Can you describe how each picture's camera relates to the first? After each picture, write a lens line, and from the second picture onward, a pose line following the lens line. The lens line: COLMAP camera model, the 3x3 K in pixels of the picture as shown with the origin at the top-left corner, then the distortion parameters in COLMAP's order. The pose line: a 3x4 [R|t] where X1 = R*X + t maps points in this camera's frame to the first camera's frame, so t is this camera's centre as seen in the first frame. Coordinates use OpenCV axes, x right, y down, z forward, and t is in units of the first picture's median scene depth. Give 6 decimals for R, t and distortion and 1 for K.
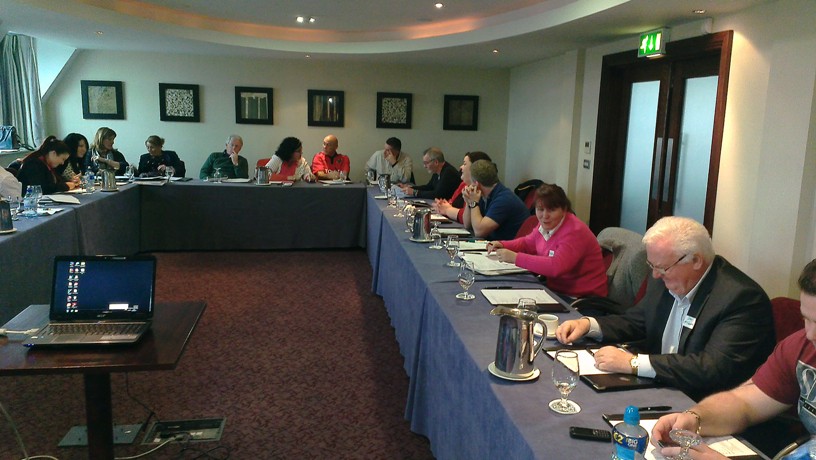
lens RADIAL K [[633.9, 0, 408.0], [0, 633.9, 230.0], [0, 0, 1]] dist [0.148694, -0.215885]
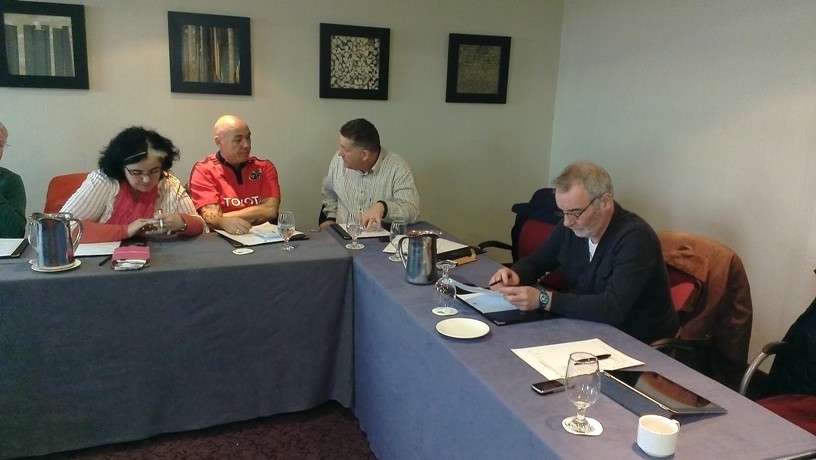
lens RADIAL K [[633.9, 0, 408.0], [0, 633.9, 230.0], [0, 0, 1]] dist [0.148694, -0.215885]
pose [[0.973580, -0.040638, 0.224703, -0.098552], [0.026001, 0.997365, 0.067721, -0.090292], [-0.226863, -0.060090, 0.972071, 0.497764]]
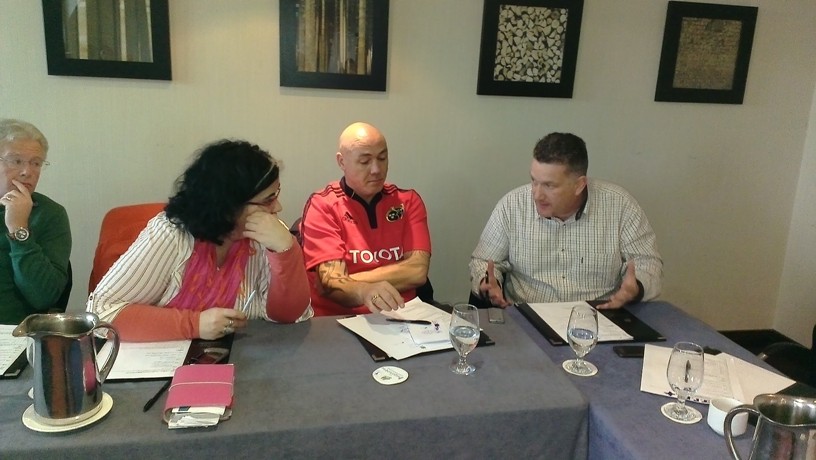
lens RADIAL K [[633.9, 0, 408.0], [0, 633.9, 230.0], [0, 0, 1]] dist [0.148694, -0.215885]
pose [[0.996411, 0.000970, 0.084640, -0.117308], [-0.007963, 0.996573, 0.082329, -0.115038], [-0.084270, -0.082708, 0.993005, 0.648778]]
